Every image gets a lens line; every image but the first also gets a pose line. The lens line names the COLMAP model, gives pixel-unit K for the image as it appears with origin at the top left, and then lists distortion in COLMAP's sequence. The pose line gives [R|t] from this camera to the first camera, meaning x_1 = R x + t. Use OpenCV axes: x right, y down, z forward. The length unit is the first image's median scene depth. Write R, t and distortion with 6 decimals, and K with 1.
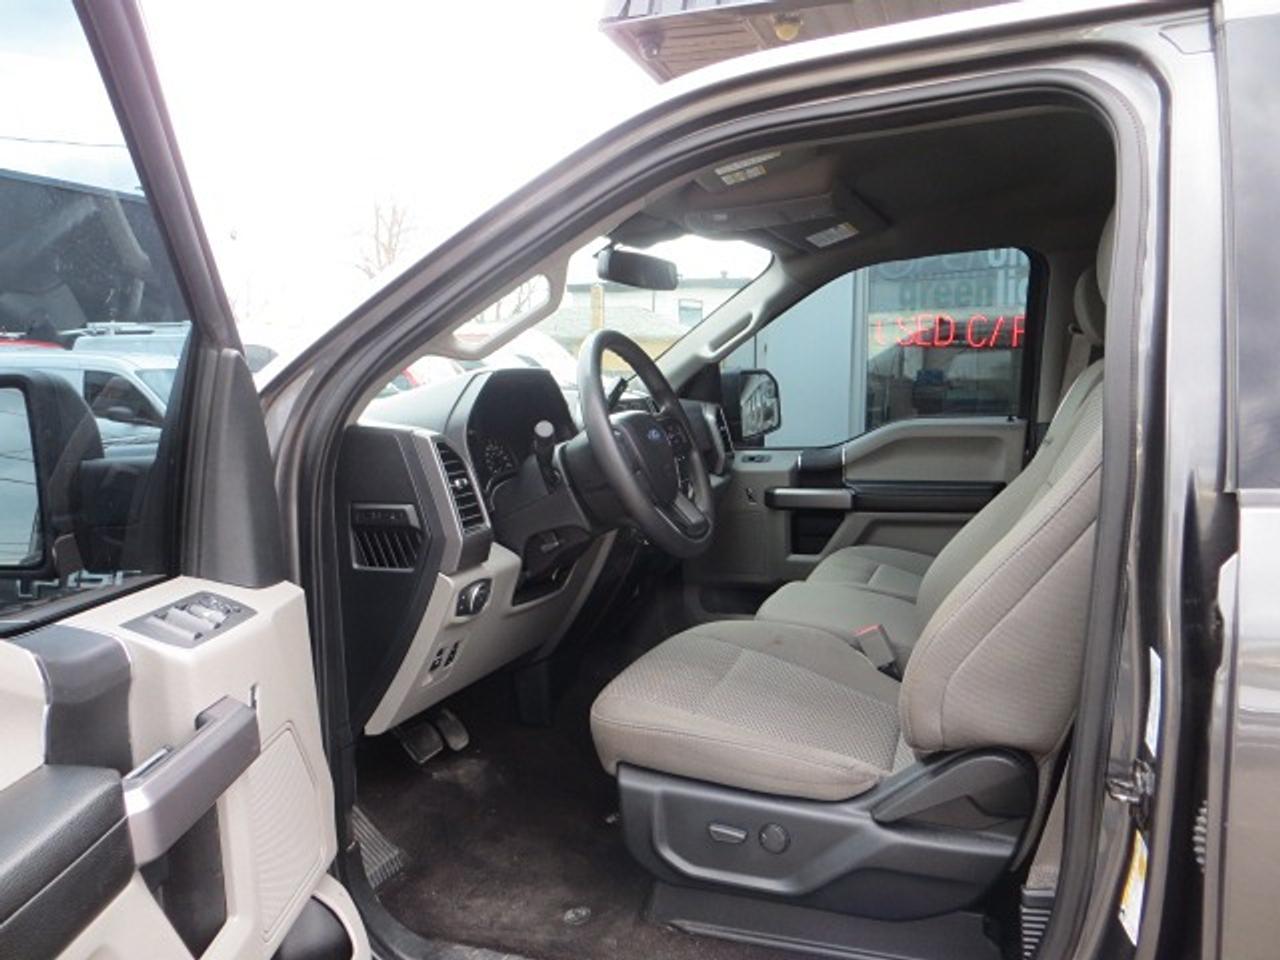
lens RADIAL K [[953.4, 0, 640.0], [0, 953.4, 480.0], [0, 0, 1]] dist [-0.015382, -0.003158]
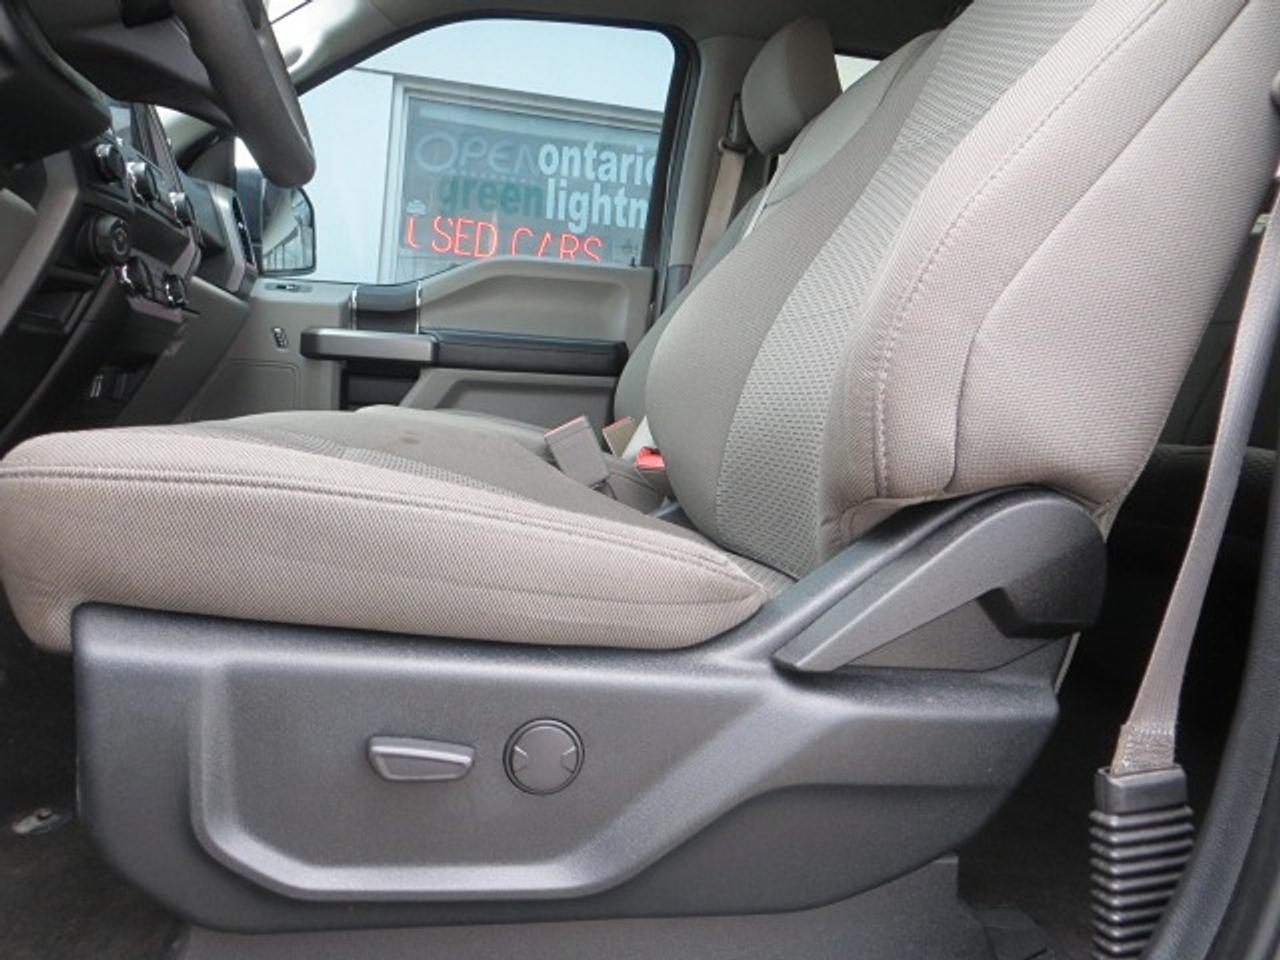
lens RADIAL K [[953.4, 0, 640.0], [0, 953.4, 480.0], [0, 0, 1]] dist [-0.015382, -0.003158]
pose [[0.851181, 0.036804, 0.523580, -0.030696], [-0.030428, 0.999321, -0.020778, 0.250411], [-0.523989, 0.001755, 0.851723, 0.598092]]
